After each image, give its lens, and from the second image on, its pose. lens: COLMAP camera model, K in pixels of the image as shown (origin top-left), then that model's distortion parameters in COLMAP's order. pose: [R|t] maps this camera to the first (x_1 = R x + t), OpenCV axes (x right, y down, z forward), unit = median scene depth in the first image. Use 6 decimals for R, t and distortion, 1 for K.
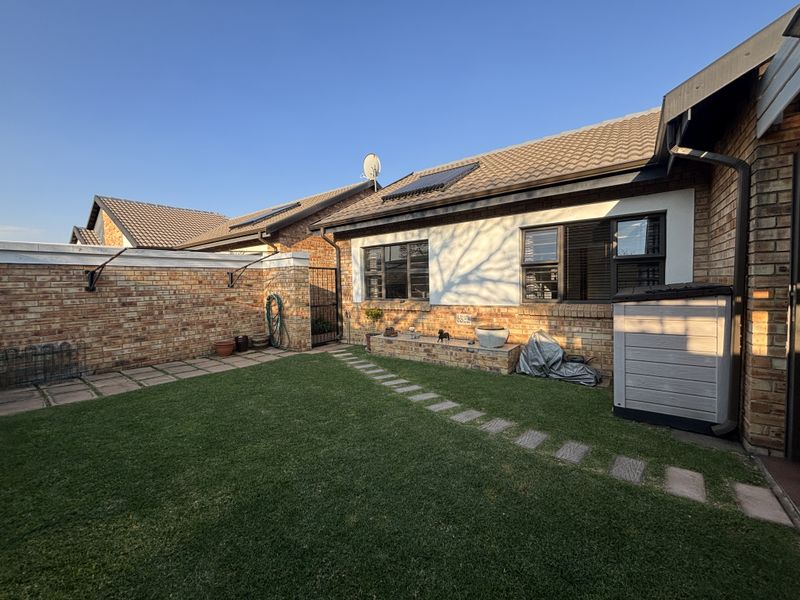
lens RADIAL K [[316.5, 0, 402.0], [0, 316.5, 296.4], [0, 0, 1]] dist [0.022144, -0.013423]
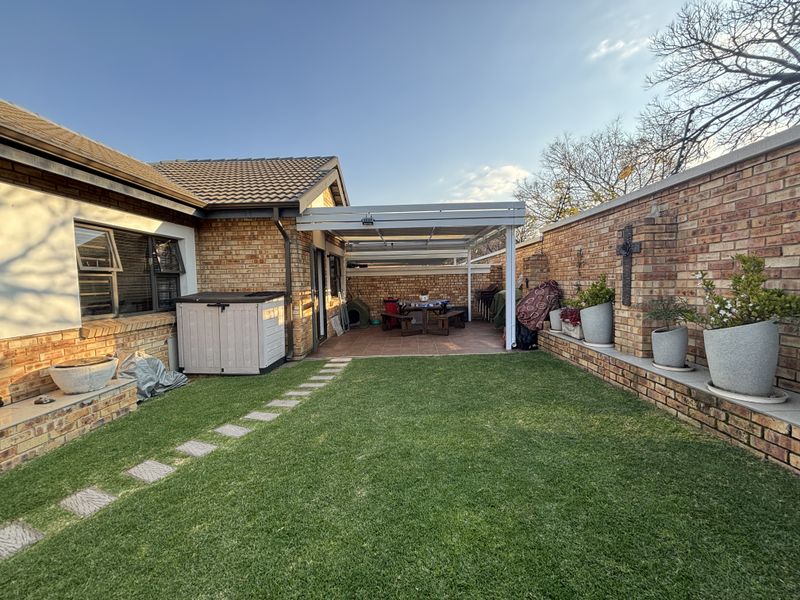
lens RADIAL K [[322.0, 0, 401.9], [0, 322.0, 293.2], [0, 0, 1]] dist [0.010735, -0.005491]
pose [[-0.572640, 0.010362, 0.819742, -0.581445], [0.069217, 0.996961, 0.035750, -0.019707], [-0.816880, 0.077213, -0.571617, 0.746023]]
